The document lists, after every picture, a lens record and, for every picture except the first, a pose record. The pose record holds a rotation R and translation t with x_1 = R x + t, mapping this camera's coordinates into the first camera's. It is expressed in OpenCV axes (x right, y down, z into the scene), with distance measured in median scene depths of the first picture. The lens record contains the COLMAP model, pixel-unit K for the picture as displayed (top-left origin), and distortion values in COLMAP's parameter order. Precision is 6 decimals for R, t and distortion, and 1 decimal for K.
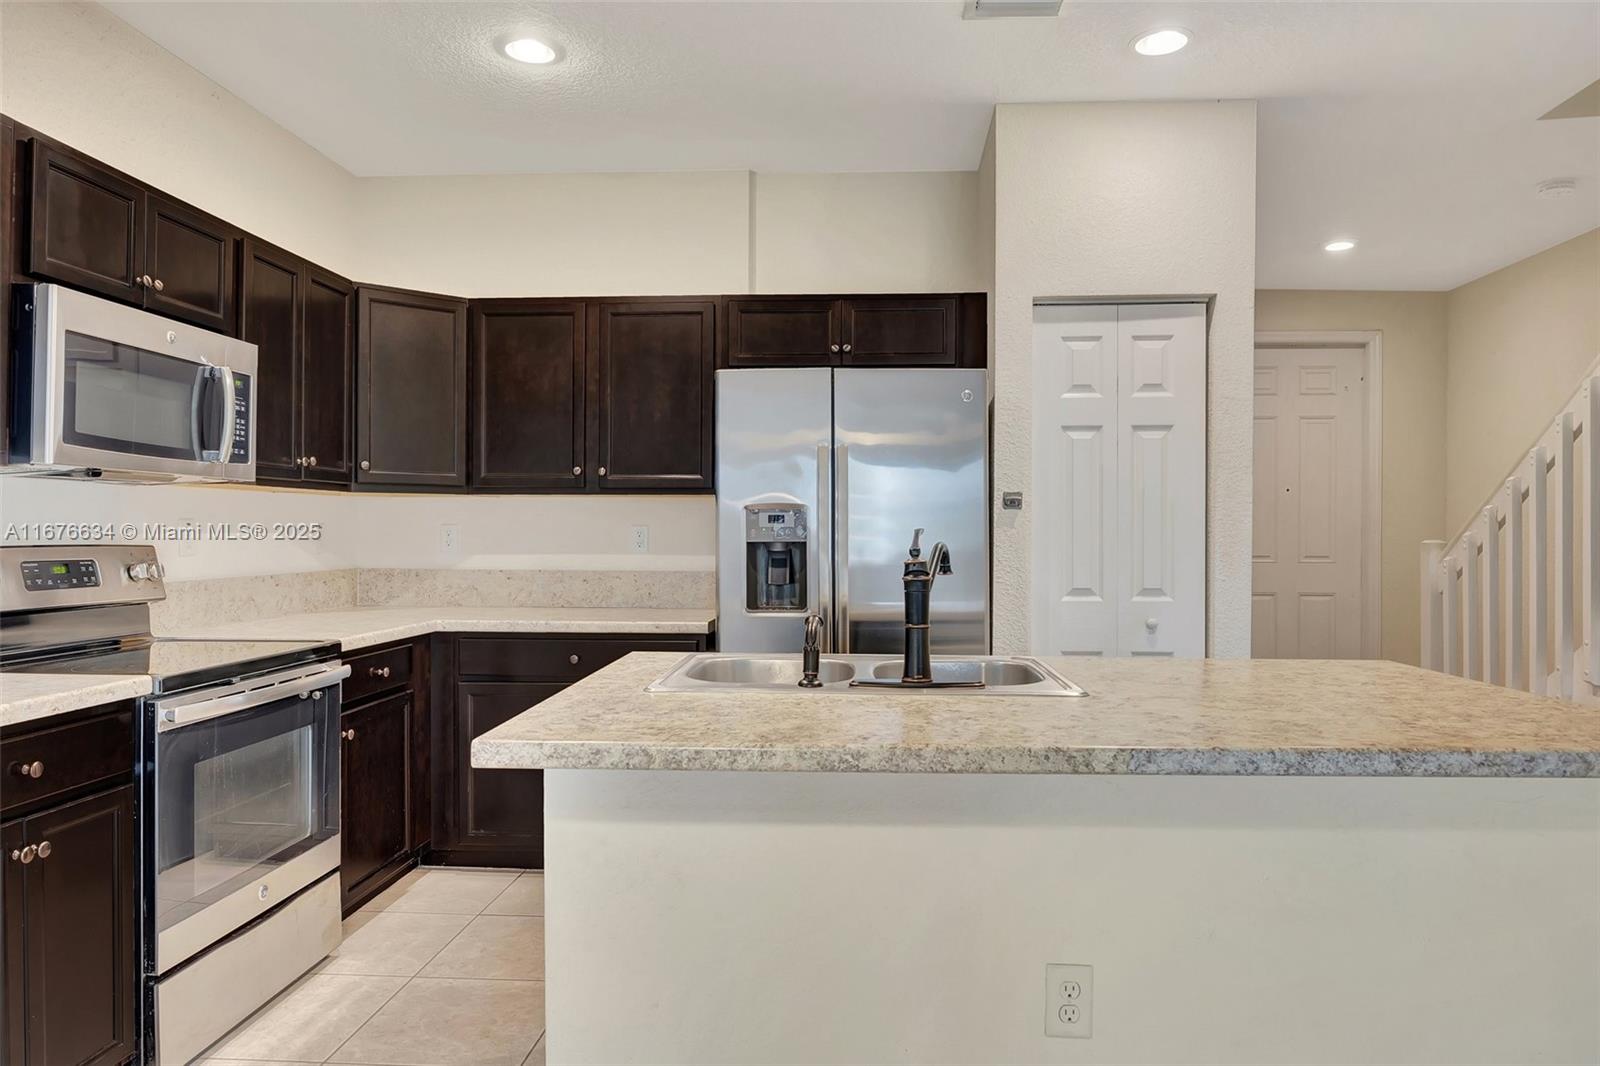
lens RADIAL K [[1037.9, 0, 814.4], [0, 1037.9, 533.6], [0, 0, 1]] dist [-0.005022, 0.000677]
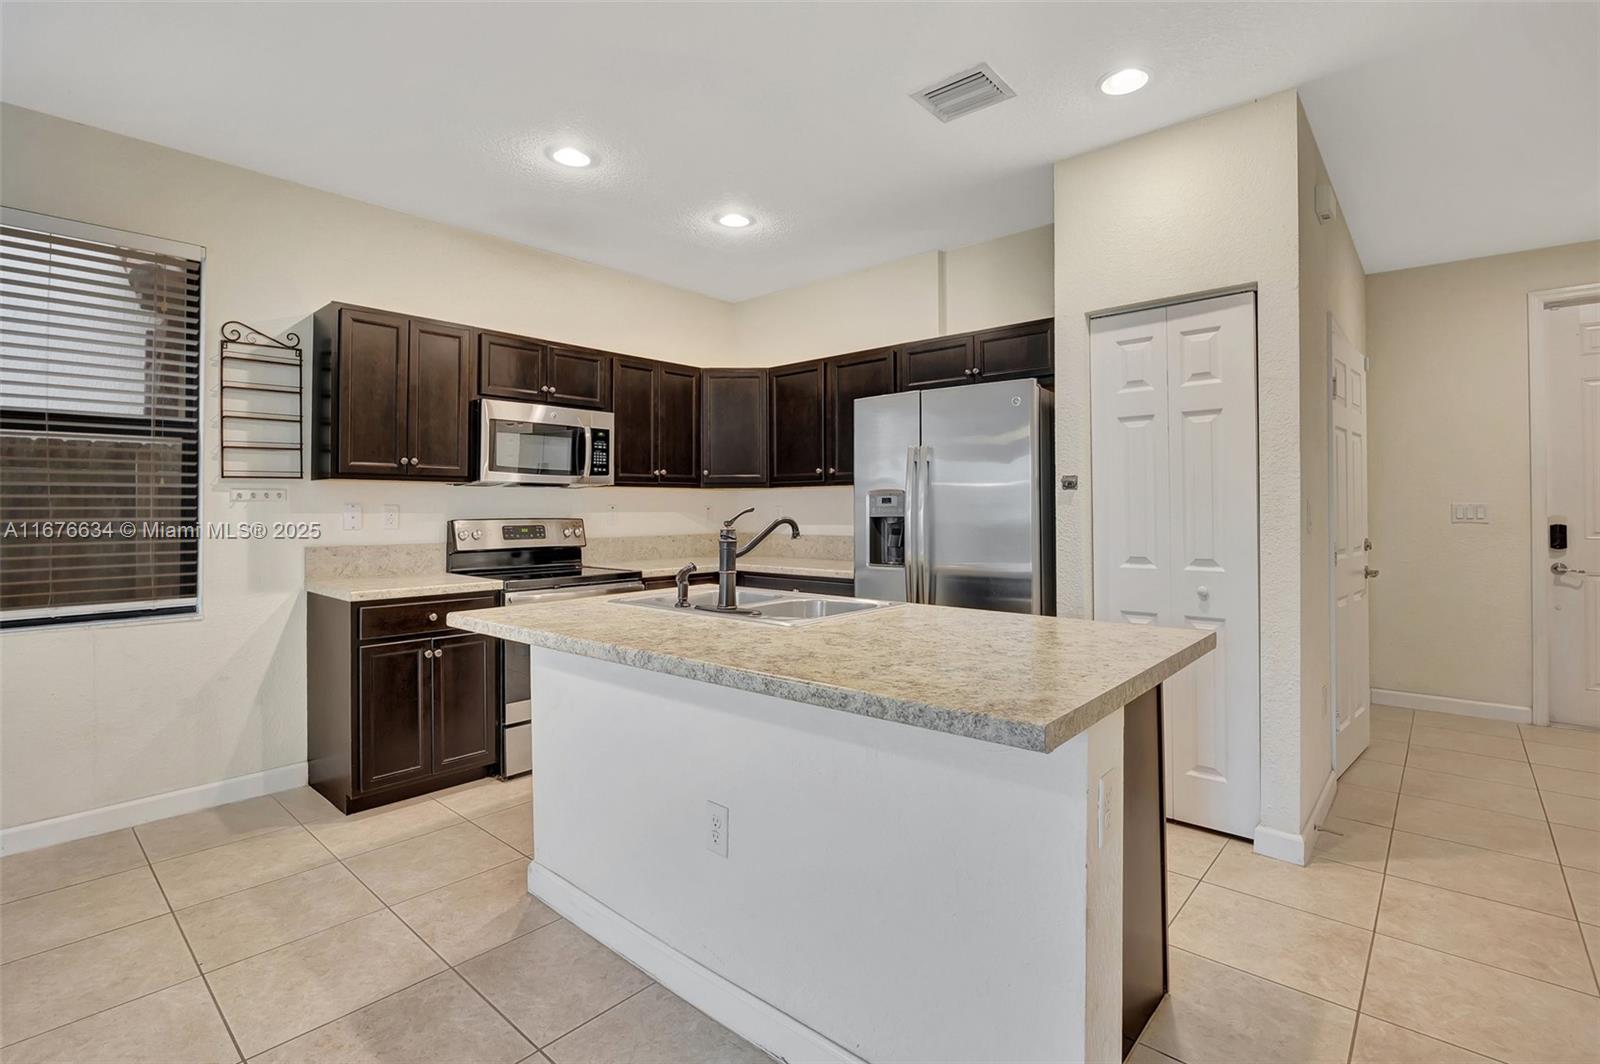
lens RADIAL K [[735.1, 0, 777.5], [0, 735.1, 505.1], [0, 0, 1]] dist [-0.009972, -0.000215]
pose [[0.782854, -0.010601, -0.622115, 0.460093], [0.004349, 0.999924, -0.011565, 0.002888], [0.622190, 0.006348, 0.782840, 0.115080]]
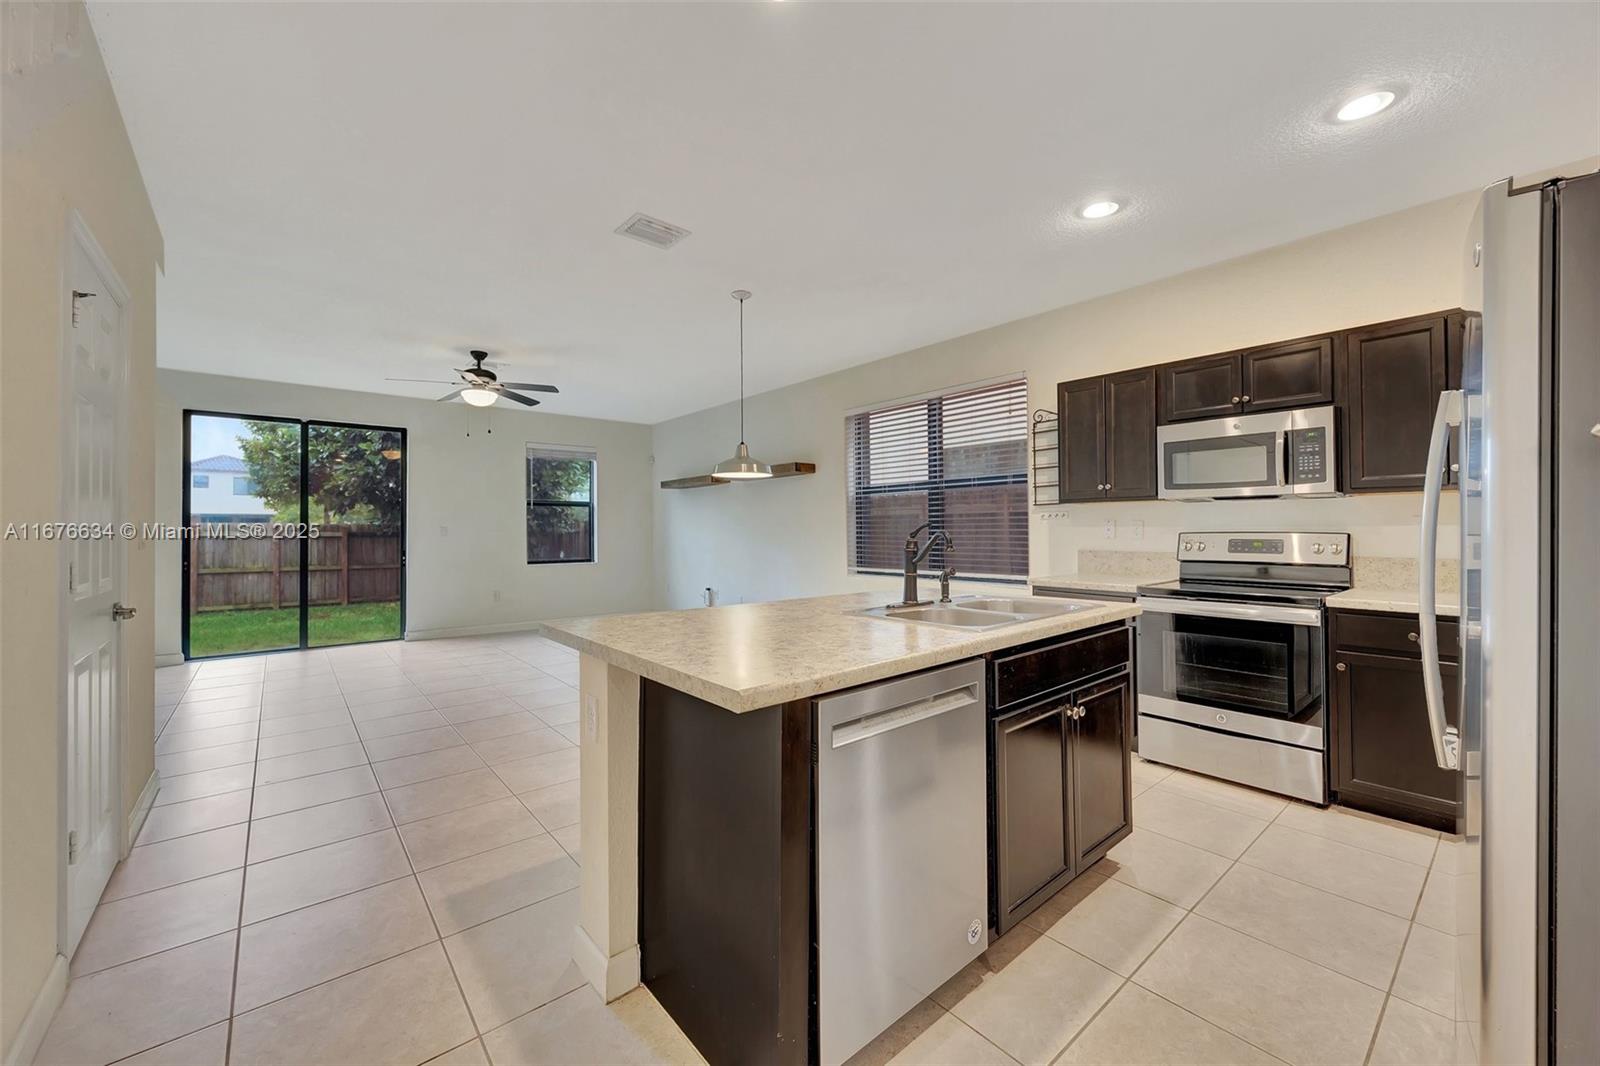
lens RADIAL K [[636.3, 0, 802.7], [0, 636.3, 528.6], [0, 0, 1]] dist [-0.000045, -0.000081]
pose [[-0.714567, -0.001407, -0.699566, 0.608443], [-0.000703, 0.999999, -0.001292, 0.004968], [0.699567, -0.000431, -0.714567, 0.973639]]
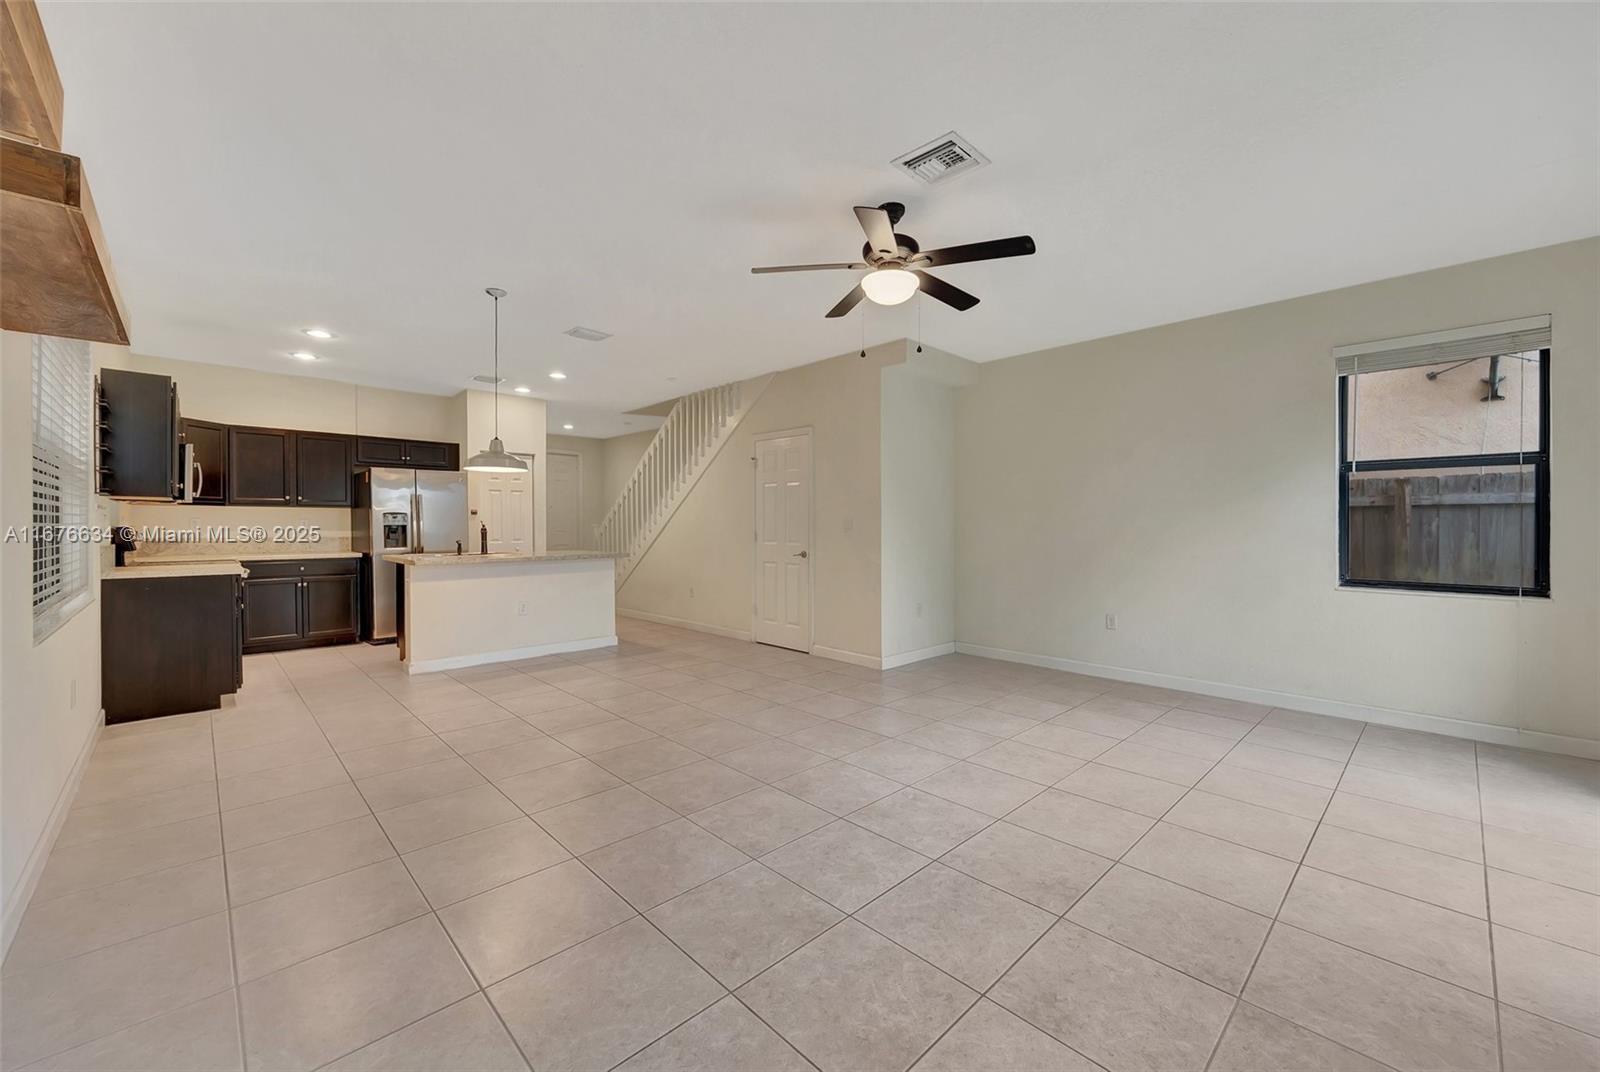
lens RADIAL K [[636.3, 0, 802.0], [0, 636.3, 526.8], [0, 0, 1]] dist [-0.000045, -0.000081]
pose [[0.679513, -0.003596, 0.733654, -0.579676], [0.001038, 0.999992, 0.003940, 0.006532], [-0.733662, -0.001916, 0.679512, -1.117479]]
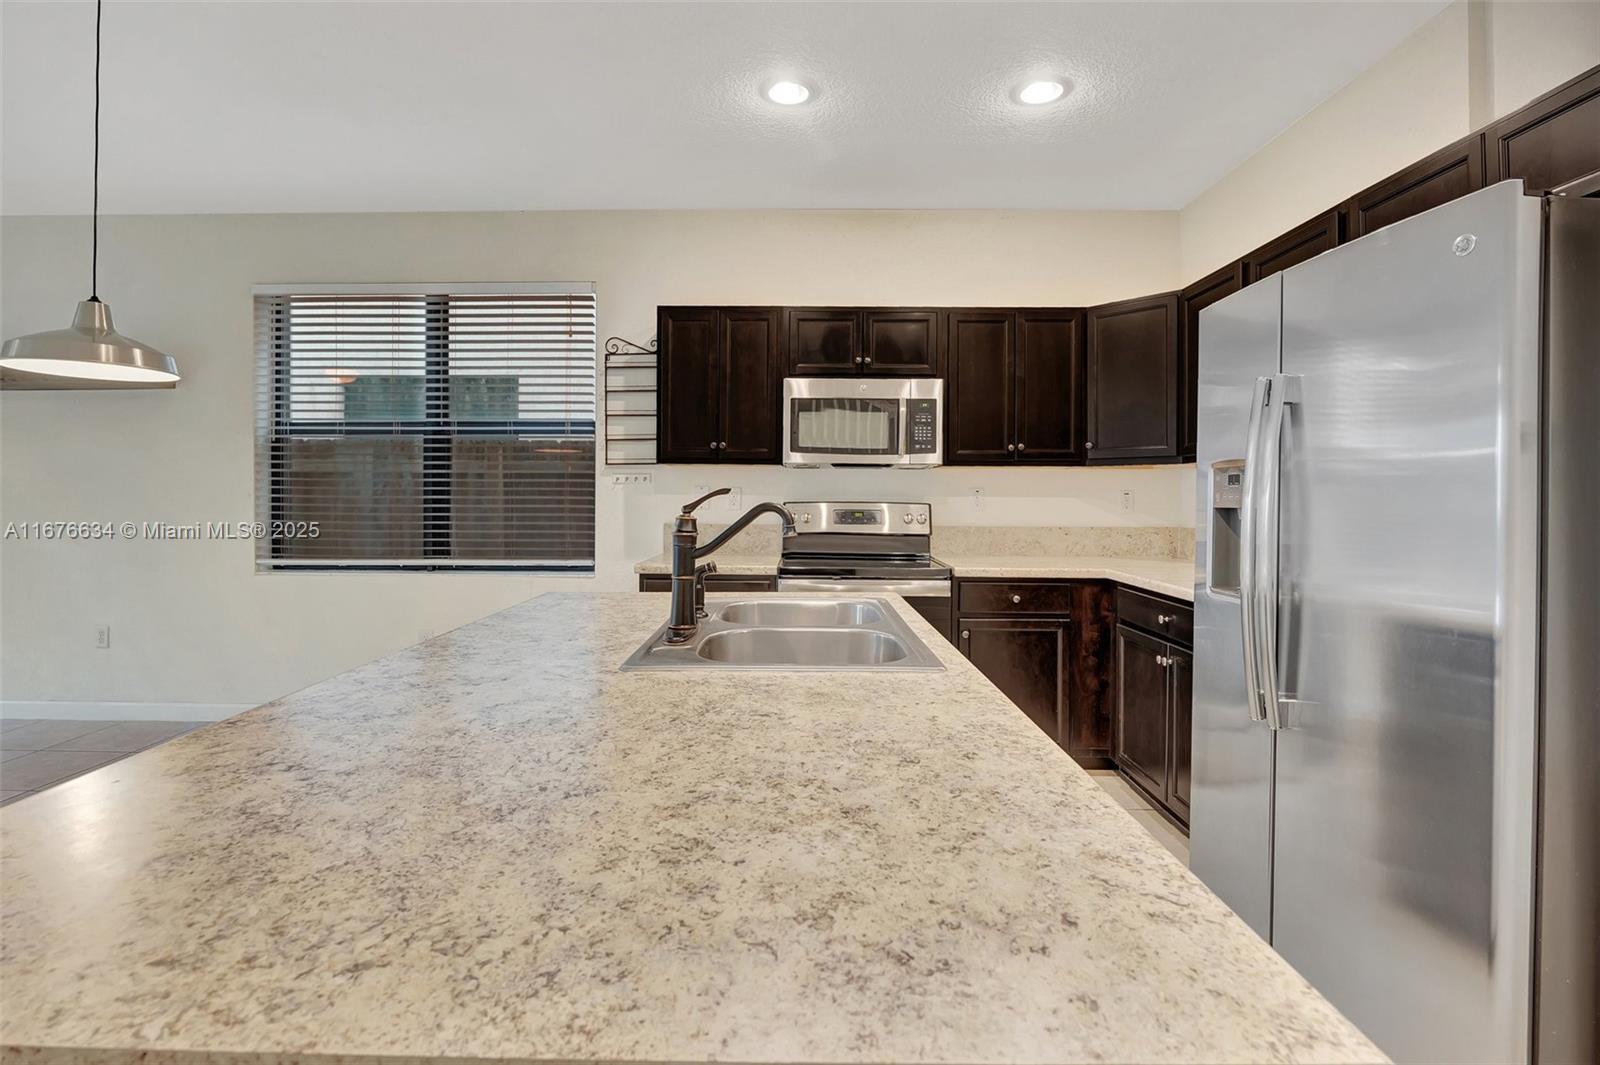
lens RADIAL K [[733.3, 0, 790.8], [0, 733.3, 497.8], [0, 0, 1]] dist [0.006906, -0.001139]
pose [[0.059444, 0.001974, -0.998230, 0.501735], [-0.009270, 0.999956, 0.001426, 0.001974], [0.998189, 0.009168, 0.059459, 0.604822]]
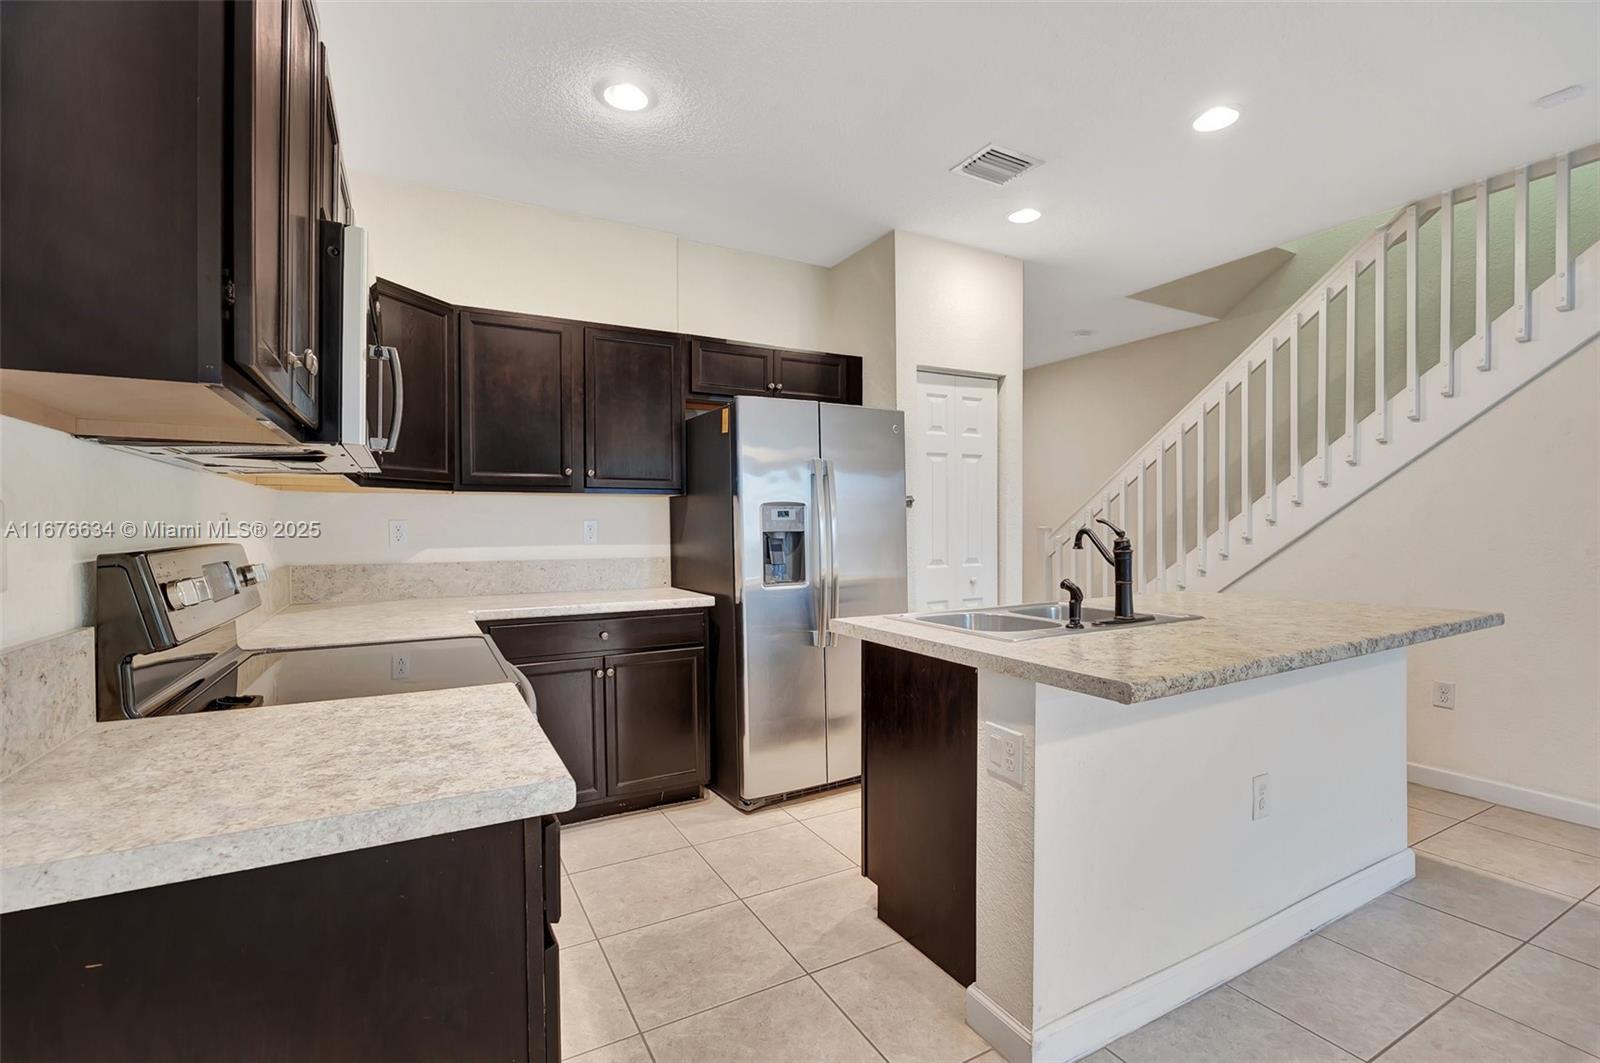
lens RADIAL K [[733.3, 0, 790.0], [0, 733.3, 520.8], [0, 0, 1]] dist [0.006906, -0.001139]
pose [[0.841185, -0.005535, 0.540719, -0.513437], [0.007482, 0.999971, -0.001404, -0.004411], [-0.540696, 0.005227, 0.841202, 0.216865]]
